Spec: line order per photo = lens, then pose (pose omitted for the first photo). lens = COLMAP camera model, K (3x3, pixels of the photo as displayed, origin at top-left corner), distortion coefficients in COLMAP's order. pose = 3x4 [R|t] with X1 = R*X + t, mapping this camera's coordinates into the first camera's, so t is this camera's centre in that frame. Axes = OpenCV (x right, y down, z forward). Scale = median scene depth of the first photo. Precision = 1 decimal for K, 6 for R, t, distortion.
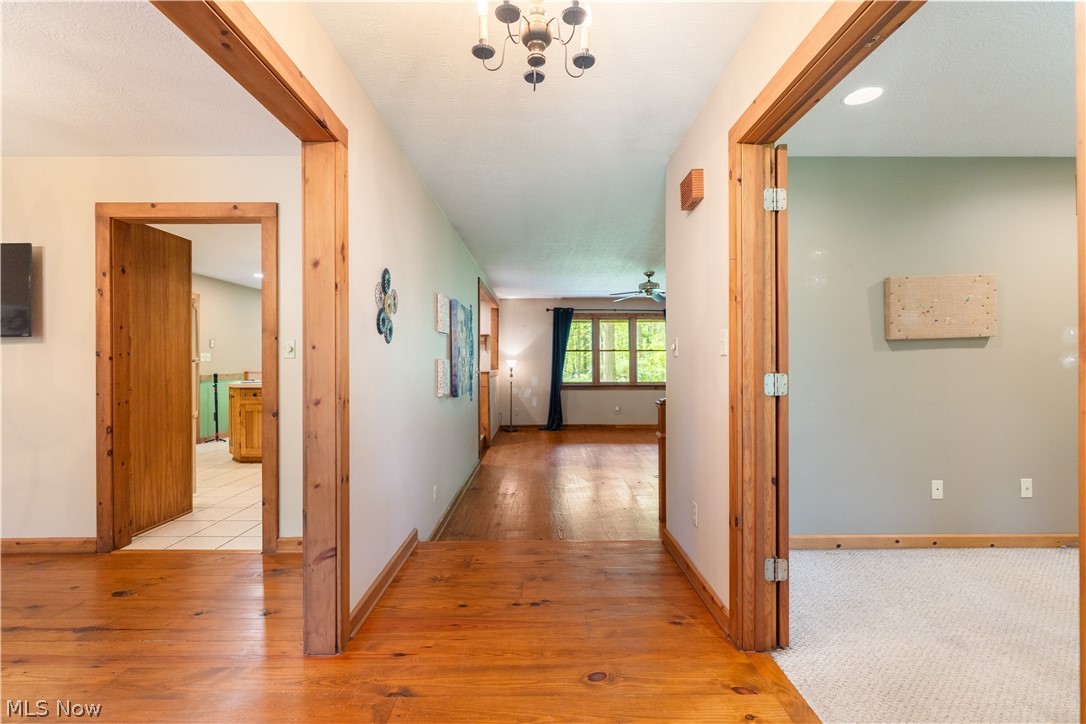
lens RADIAL K [[483.6, 0, 540.8], [0, 483.6, 360.0], [0, 0, 1]] dist [-0.000742, 0.000091]
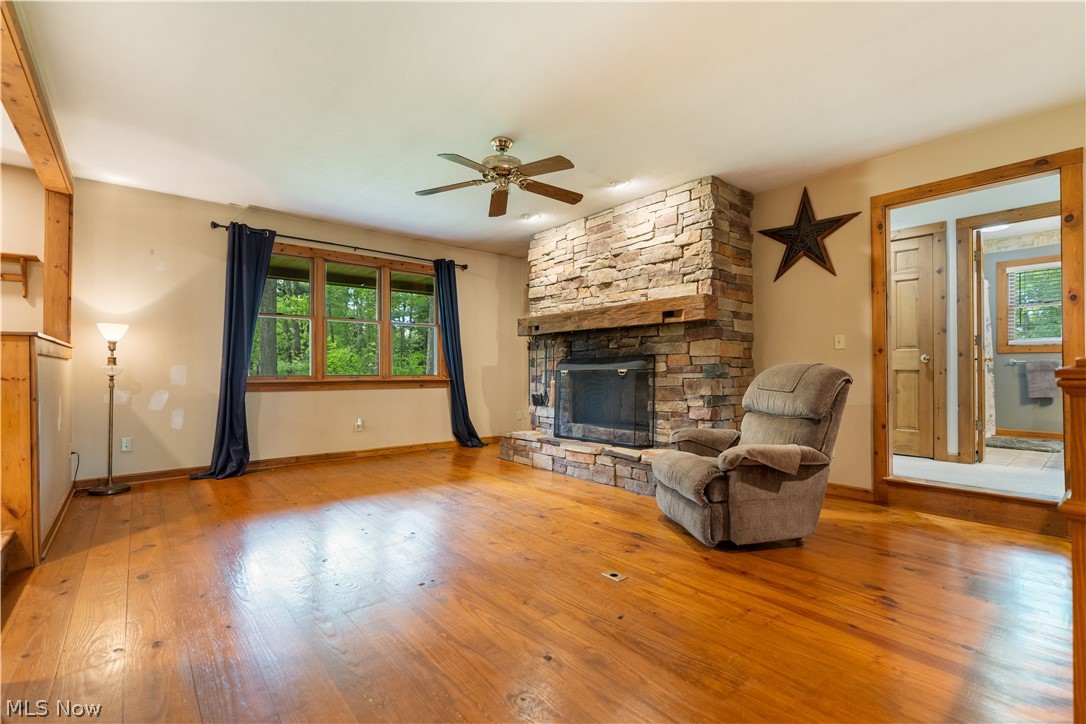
lens RADIAL K [[487.5, 0, 543.0], [0, 487.5, 366.0], [0, 0, 1]] dist [-0.004989, 0.000145]
pose [[0.769121, 0.006801, 0.639067, -0.123095], [-0.004222, 0.999976, -0.005561, 0.108787], [-0.639089, 0.001579, 0.769131, 1.251111]]
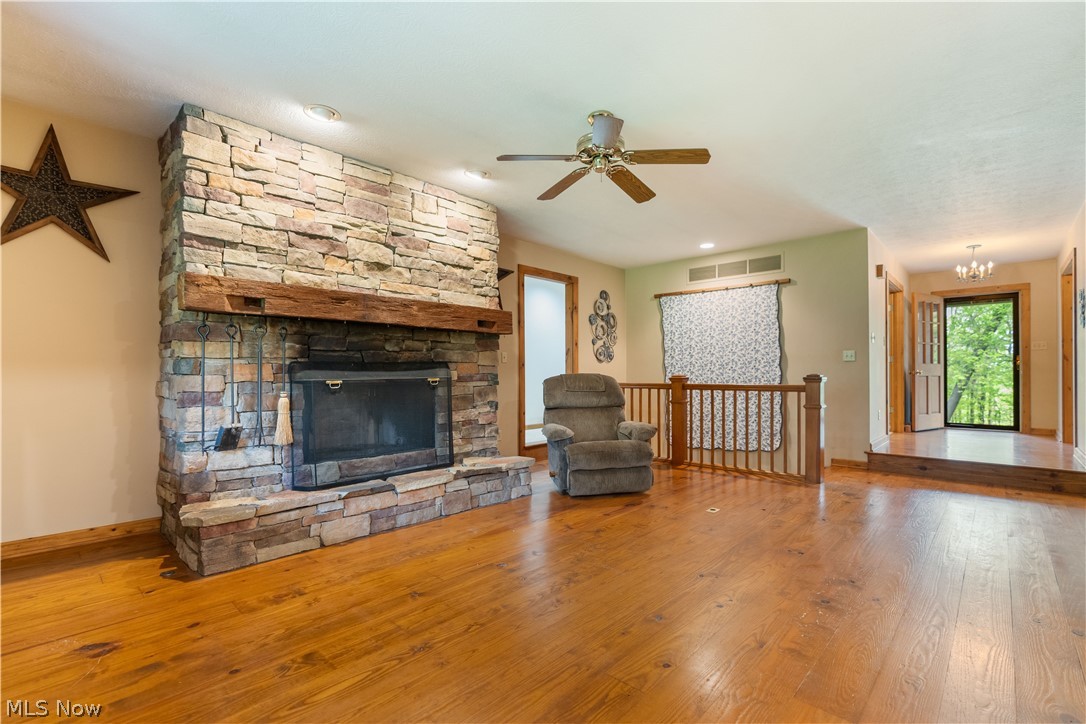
lens RADIAL K [[492.0, 0, 546.8], [0, 492.0, 372.7], [0, 0, 1]] dist [-0.000619, -0.000054]
pose [[-0.728879, 0.007699, 0.684599, -0.077362], [0.001782, 0.999955, -0.009348, 0.108000], [-0.684640, -0.005594, -0.728860, 2.847616]]
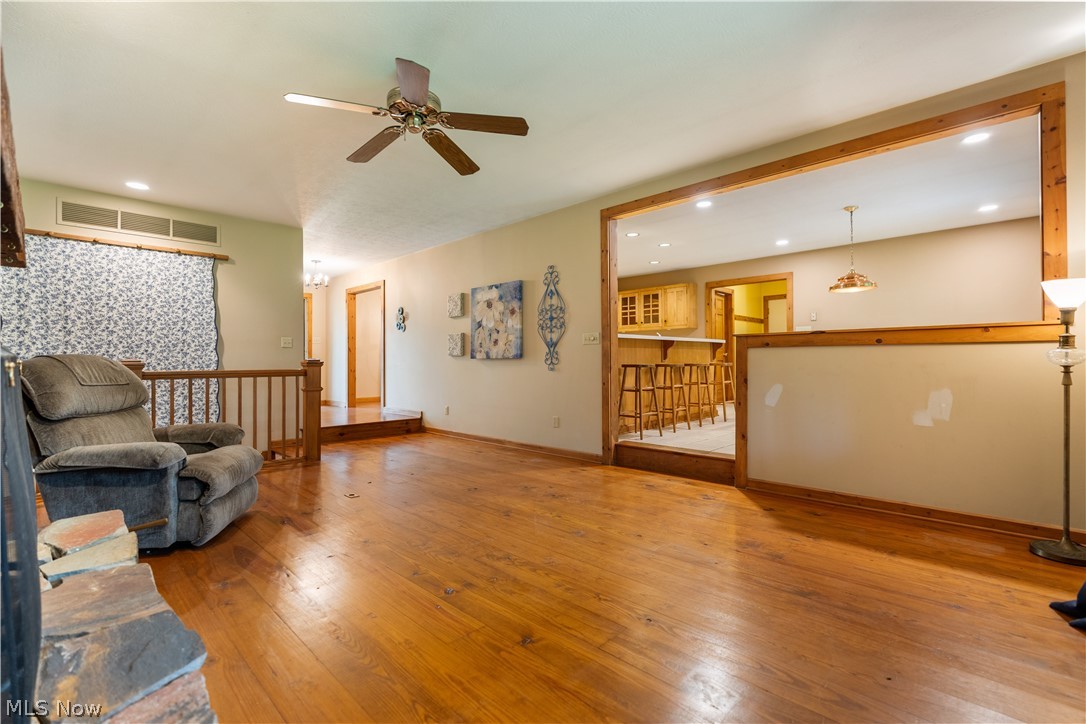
lens RADIAL K [[487.5, 0, 543.0], [0, 487.5, 366.0], [0, 0, 1]] dist [-0.004989, 0.000145]
pose [[-0.702669, 0.013144, -0.711395, 0.907366], [0.010031, 0.999913, 0.008567, 0.116742], [0.711446, -0.001117, -0.702740, 2.844182]]
